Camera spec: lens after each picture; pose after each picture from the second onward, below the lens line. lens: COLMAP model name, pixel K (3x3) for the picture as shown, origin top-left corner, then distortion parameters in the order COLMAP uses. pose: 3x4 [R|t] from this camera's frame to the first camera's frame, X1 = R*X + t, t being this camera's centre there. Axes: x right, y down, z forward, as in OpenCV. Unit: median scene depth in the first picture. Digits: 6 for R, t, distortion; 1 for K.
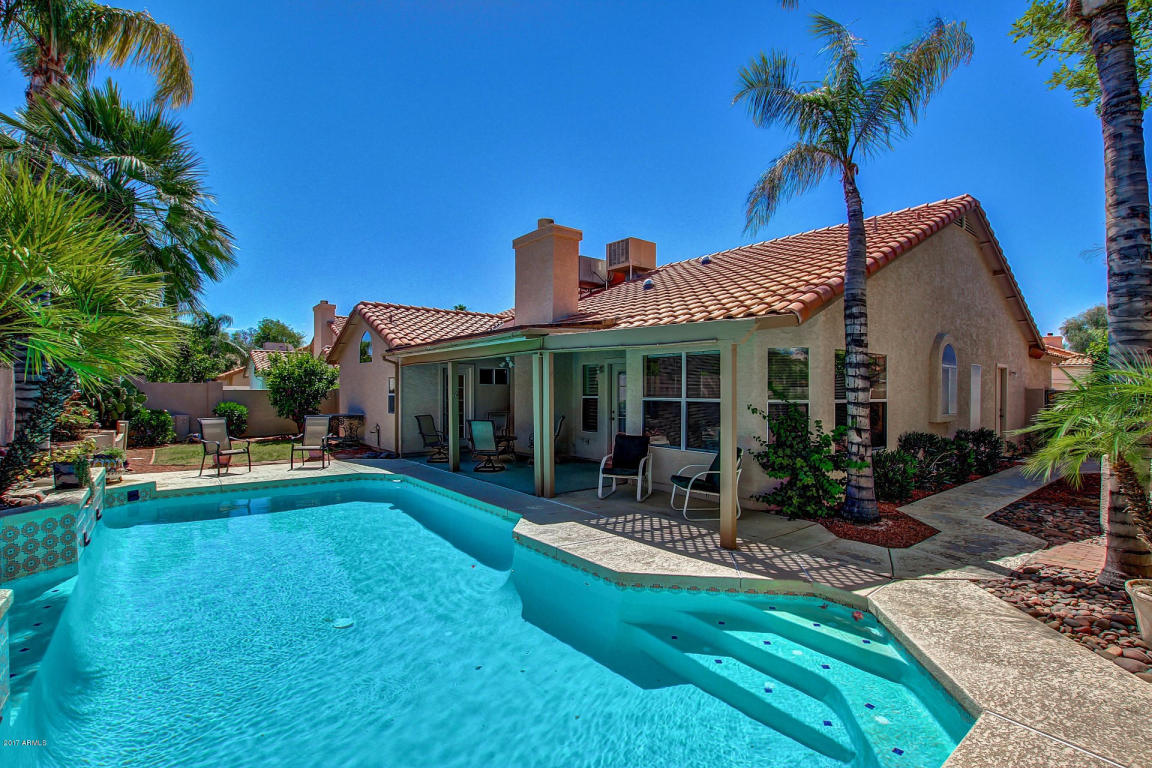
lens RADIAL K [[538.4, 0, 575.6], [0, 538.4, 388.5], [0, 0, 1]] dist [-0.022728, -0.000942]
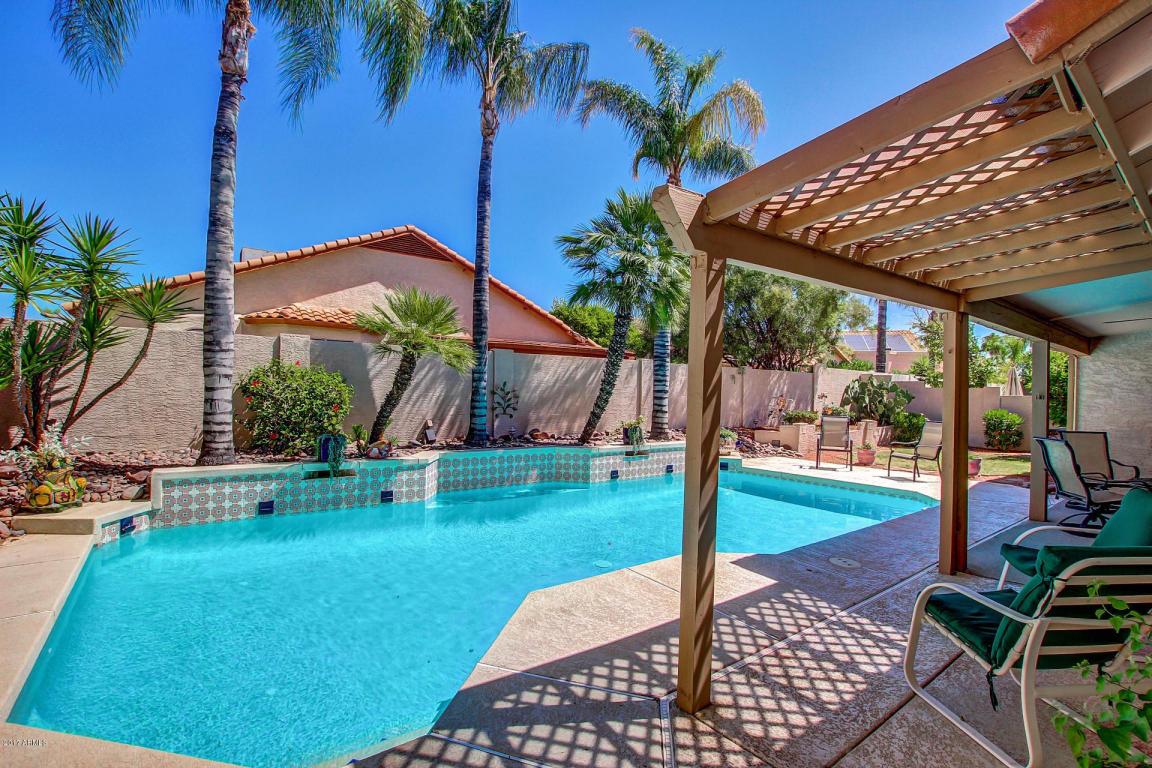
lens RADIAL K [[538.4, 0, 577.2], [0, 538.4, 389.7], [0, 0, 1]] dist [-0.022728, -0.000942]
pose [[-0.023297, -0.008331, -0.999694, 0.629284], [-0.019045, 0.999788, -0.007888, 0.029993], [0.999547, 0.018855, -0.023451, 0.769101]]
